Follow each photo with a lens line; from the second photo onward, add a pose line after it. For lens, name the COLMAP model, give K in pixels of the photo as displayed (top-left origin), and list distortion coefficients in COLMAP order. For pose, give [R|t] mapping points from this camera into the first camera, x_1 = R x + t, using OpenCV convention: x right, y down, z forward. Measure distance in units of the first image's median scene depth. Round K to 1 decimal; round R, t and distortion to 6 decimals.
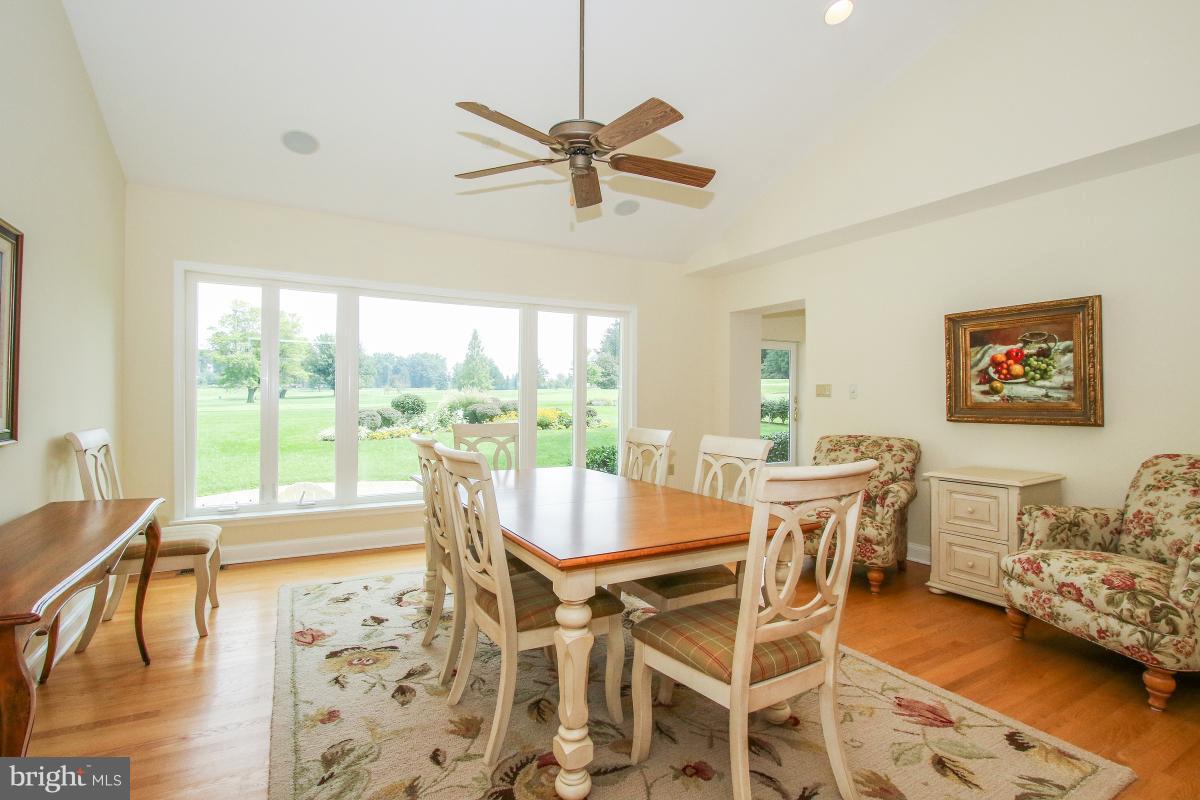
lens RADIAL K [[580.6, 0, 625.5], [0, 580.6, 391.2], [0, 0, 1]] dist [-0.015679, 0.000067]
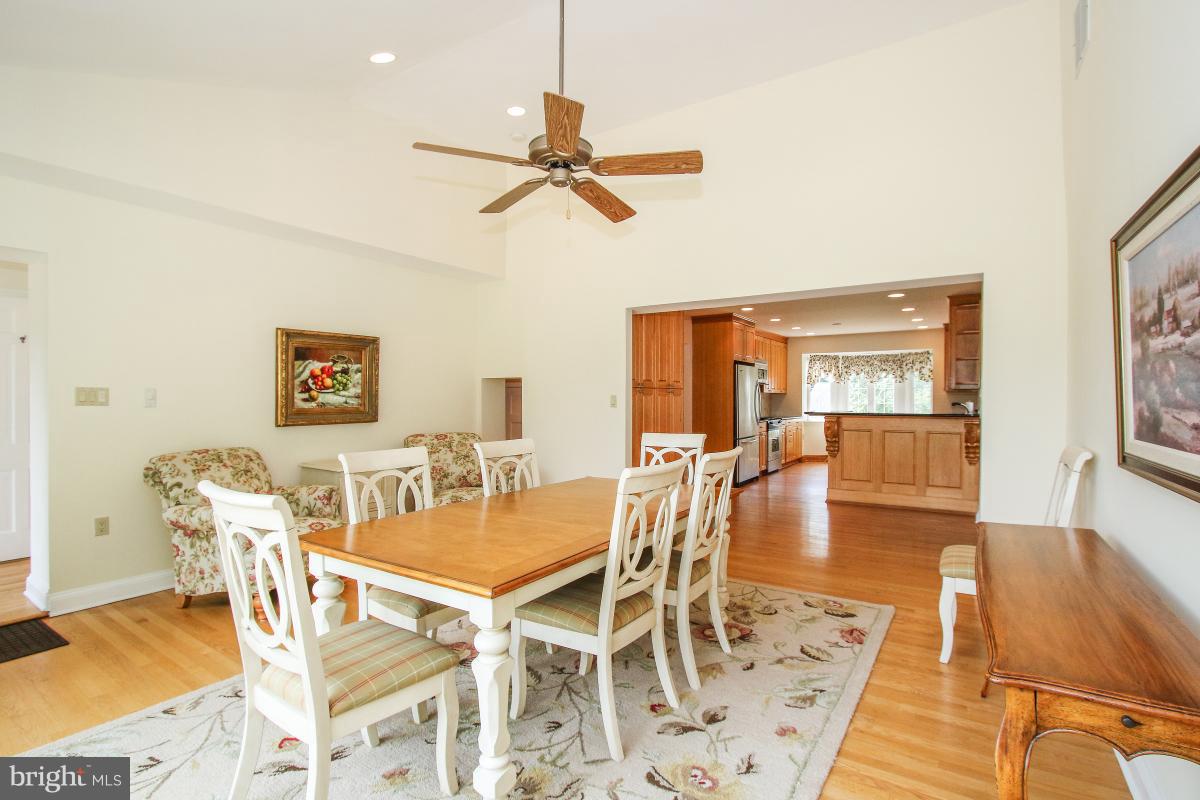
lens RADIAL K [[580.6, 0, 604.0], [0, 580.6, 397.9], [0, 0, 1]] dist [-0.015679, 0.000067]
pose [[-0.450769, -0.002915, 0.892636, -0.761310], [-0.012309, 0.999920, -0.002951, -0.006261], [-0.892556, -0.012318, -0.450768, 1.047691]]
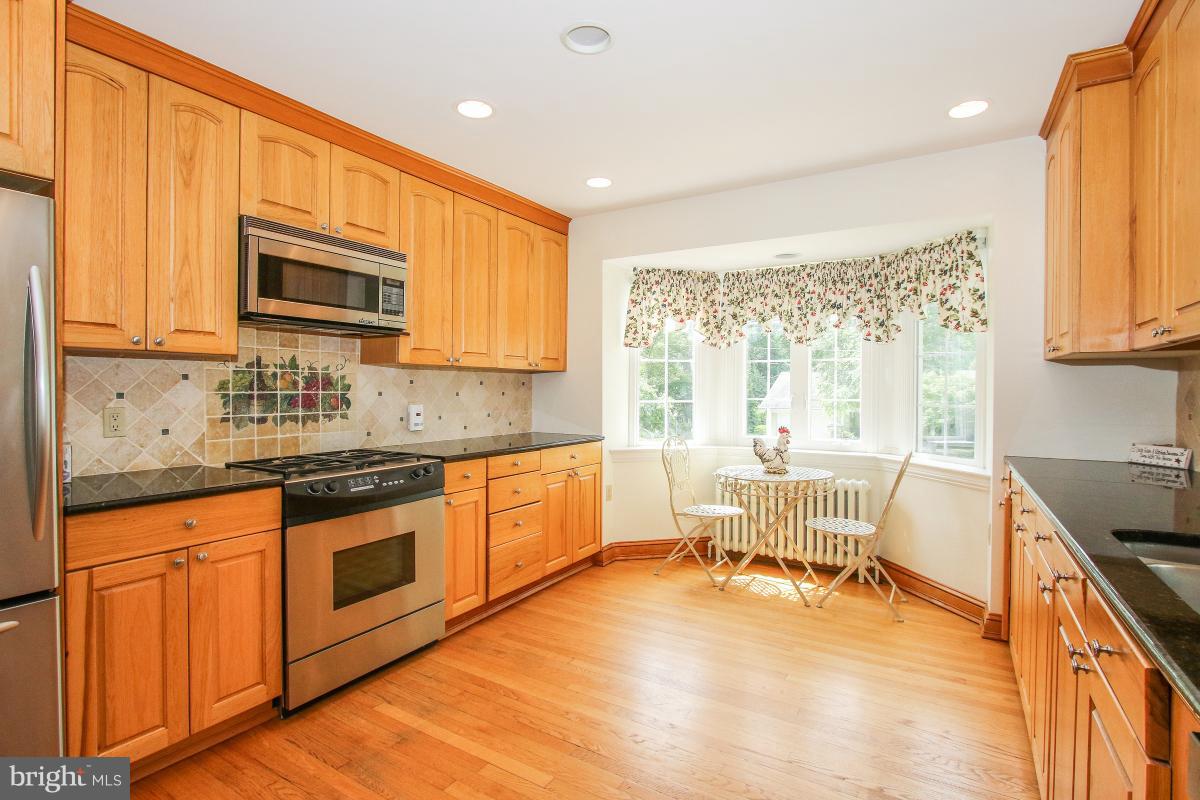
lens RADIAL K [[580.6, 0, 603.4], [0, 580.6, 395.0], [0, 0, 1]] dist [-0.015679, 0.000067]
pose [[-0.467526, -0.018057, 0.883795, -0.474902], [-0.017431, 0.999785, 0.011206, -0.009874], [-0.883807, -0.010166, -0.467740, 0.650243]]
